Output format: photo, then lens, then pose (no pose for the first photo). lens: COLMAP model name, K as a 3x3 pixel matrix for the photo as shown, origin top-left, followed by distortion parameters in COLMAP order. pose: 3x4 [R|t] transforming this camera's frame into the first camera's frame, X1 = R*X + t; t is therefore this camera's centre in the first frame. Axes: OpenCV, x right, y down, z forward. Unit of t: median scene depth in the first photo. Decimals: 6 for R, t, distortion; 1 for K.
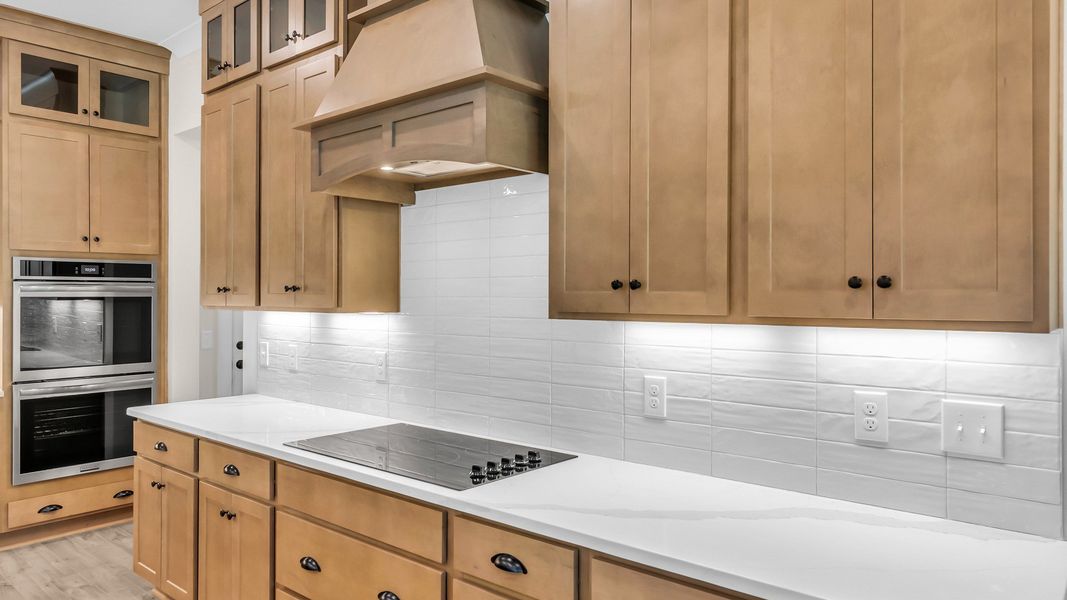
lens RADIAL K [[680.6, 0, 518.4], [0, 680.6, 280.0], [0, 0, 1]] dist [0.000197, -0.000457]
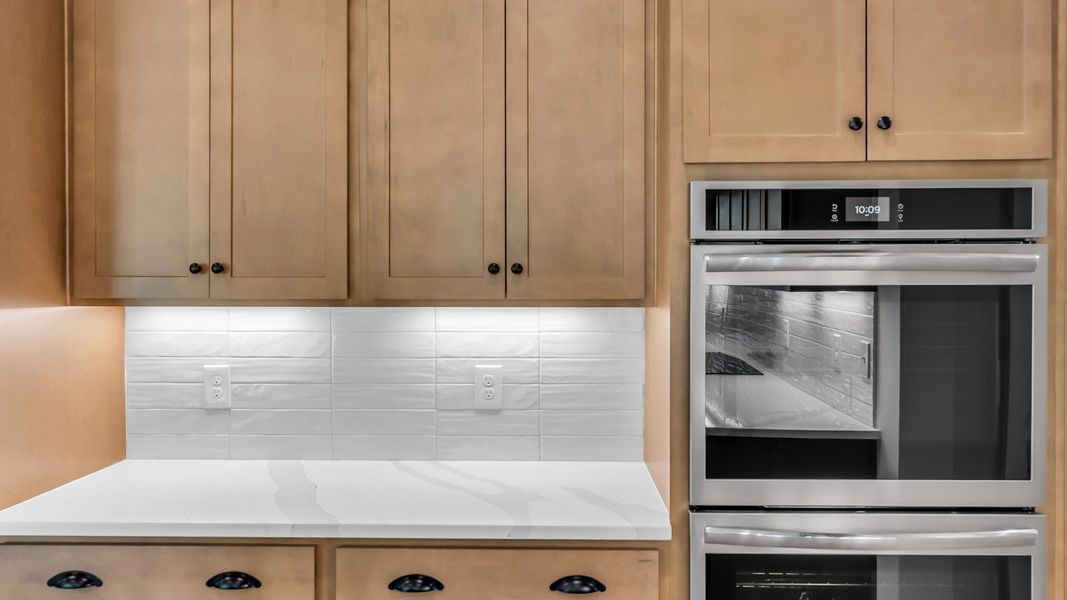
lens RADIAL K [[698.8, 0, 533.5], [0, 698.8, 300.0], [0, 0, 1]] dist [-0.004212, -0.000828]
pose [[0.643834, 0.027496, -0.764671, -0.493860], [0.014190, 0.998753, 0.047861, 0.013349], [0.765033, -0.041665, 0.642642, 0.672867]]
